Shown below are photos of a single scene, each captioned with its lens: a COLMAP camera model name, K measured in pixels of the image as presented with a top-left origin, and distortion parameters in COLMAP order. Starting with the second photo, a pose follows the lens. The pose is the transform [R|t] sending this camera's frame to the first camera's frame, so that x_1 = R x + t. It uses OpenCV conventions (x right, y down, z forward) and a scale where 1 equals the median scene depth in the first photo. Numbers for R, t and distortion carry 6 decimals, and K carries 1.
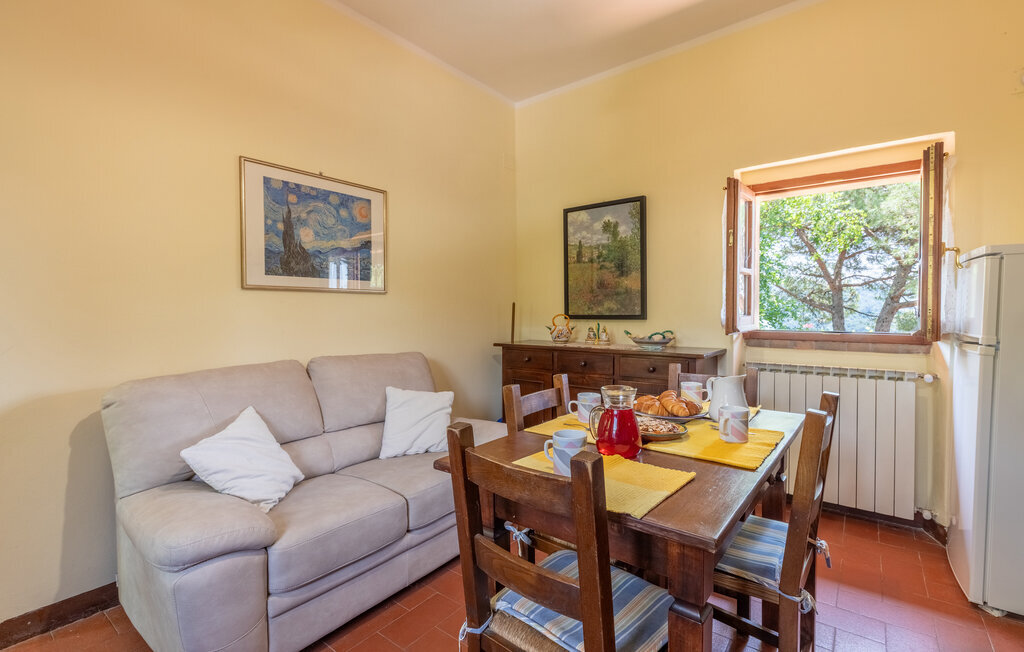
lens RADIAL K [[474.2, 0, 515.4], [0, 474.2, 325.2], [0, 0, 1]] dist [0.015187, 0.001811]
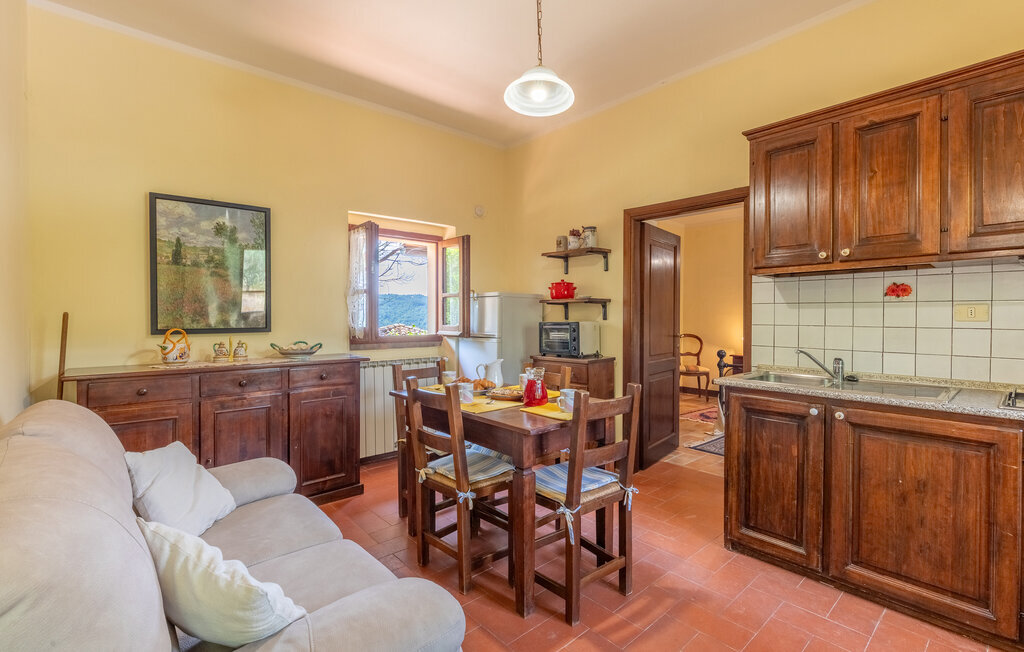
lens RADIAL K [[474.2, 0, 511.9], [0, 474.2, 325.1], [0, 0, 1]] dist [0.015187, 0.001811]
pose [[0.177823, -0.015375, 0.983942, -0.661564], [0.033168, 0.999403, 0.009622, -0.020427], [-0.983503, 0.030925, 0.178227, 0.343282]]
